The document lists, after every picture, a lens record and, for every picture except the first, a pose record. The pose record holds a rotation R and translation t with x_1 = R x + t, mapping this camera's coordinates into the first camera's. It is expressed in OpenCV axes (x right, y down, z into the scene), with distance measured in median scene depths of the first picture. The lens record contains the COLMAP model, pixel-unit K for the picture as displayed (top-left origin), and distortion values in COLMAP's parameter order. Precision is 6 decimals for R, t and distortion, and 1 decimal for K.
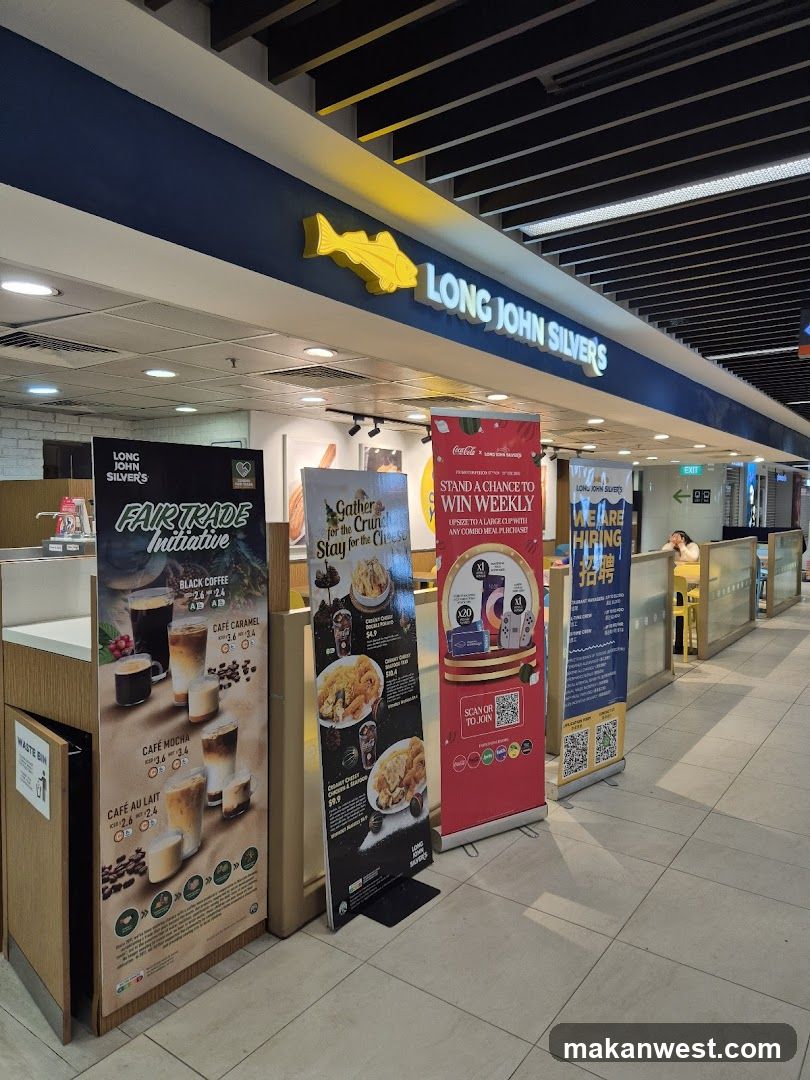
lens RADIAL K [[726.9, 0, 408.3], [0, 726.9, 548.2], [0, 0, 1]] dist [0.068307, -0.061003]
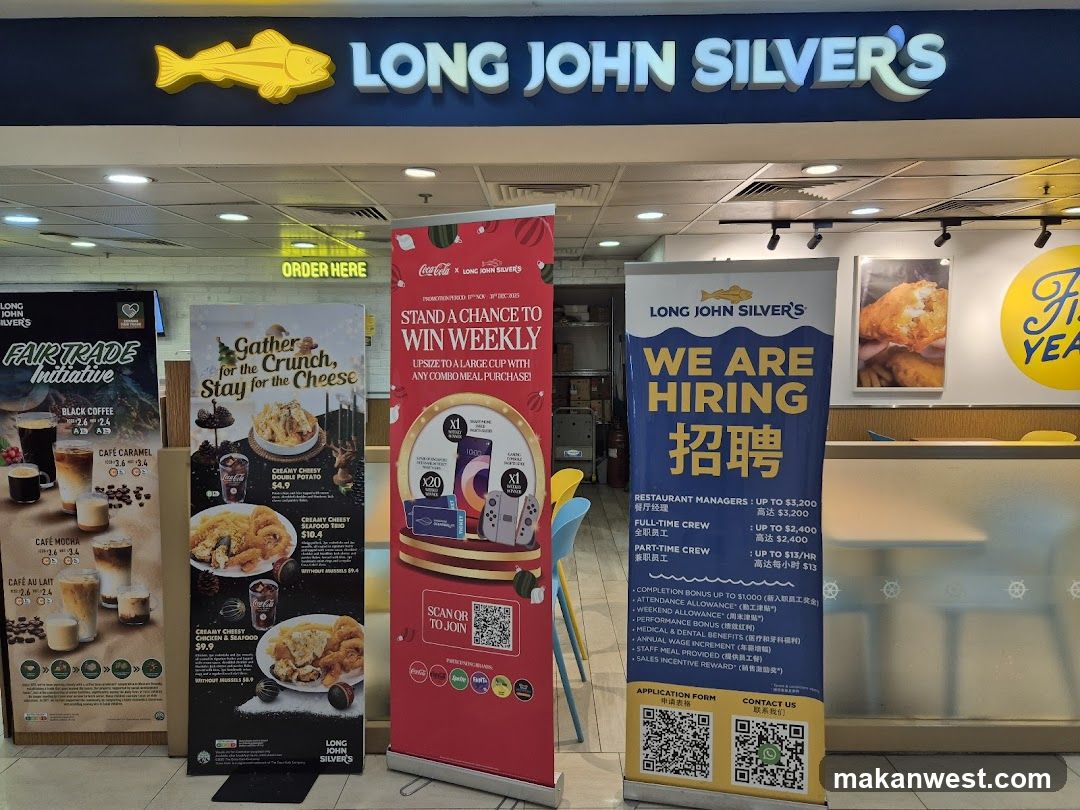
lens RADIAL K [[726.9, 0, 548.4], [0, 726.9, 400.2], [0, 0, 1]] dist [0.068307, -0.061003]
pose [[0.579800, 0.055545, -0.812863, 0.915409], [-0.040556, 0.998404, 0.039295, -0.038665], [0.813749, 0.010183, 0.581127, 0.771921]]
